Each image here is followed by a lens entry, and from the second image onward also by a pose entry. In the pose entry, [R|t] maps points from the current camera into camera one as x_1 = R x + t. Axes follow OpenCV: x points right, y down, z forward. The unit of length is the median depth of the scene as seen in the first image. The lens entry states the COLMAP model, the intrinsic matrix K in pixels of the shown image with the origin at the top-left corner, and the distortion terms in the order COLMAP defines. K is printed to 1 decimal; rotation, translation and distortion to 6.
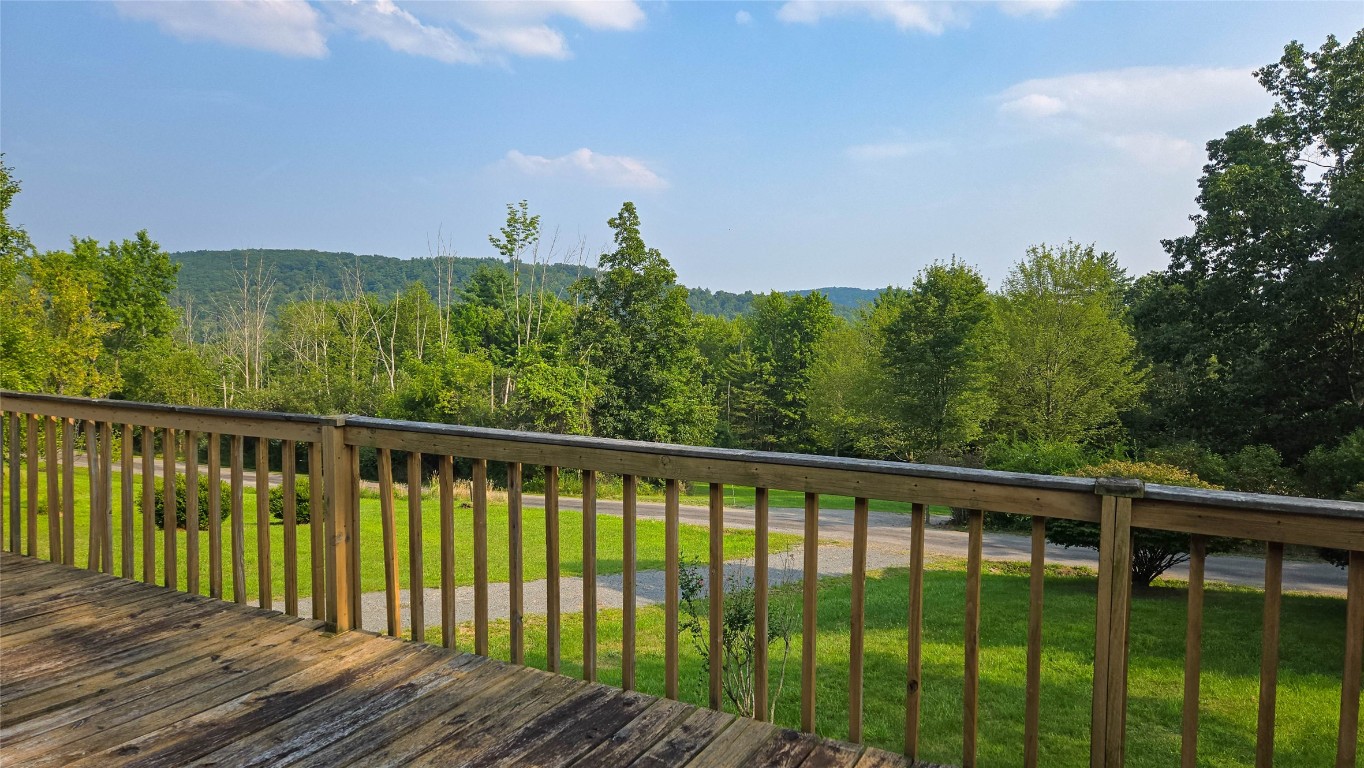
lens RADIAL K [[913.7, 0, 683.9], [0, 913.7, 392.4], [0, 0, 1]] dist [0.056243, -0.005263]
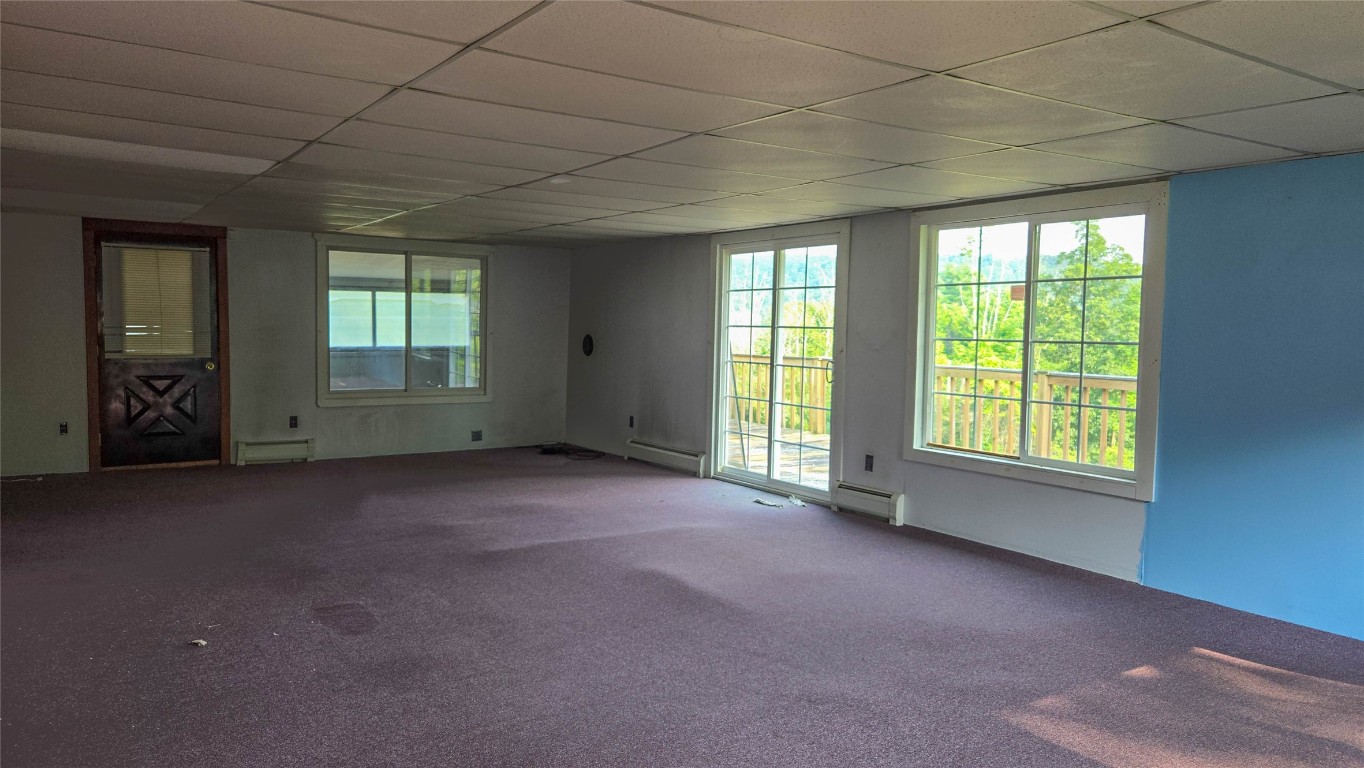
lens RADIAL K [[913.7, 0, 683.6], [0, 913.7, 381.9], [0, 0, 1]] dist [0.056243, -0.005263]
pose [[0.877470, 0.024378, -0.479012, 0.040083], [-0.027978, 0.999608, -0.000379, 0.007370], [0.478815, 0.013734, 0.877808, -0.110297]]
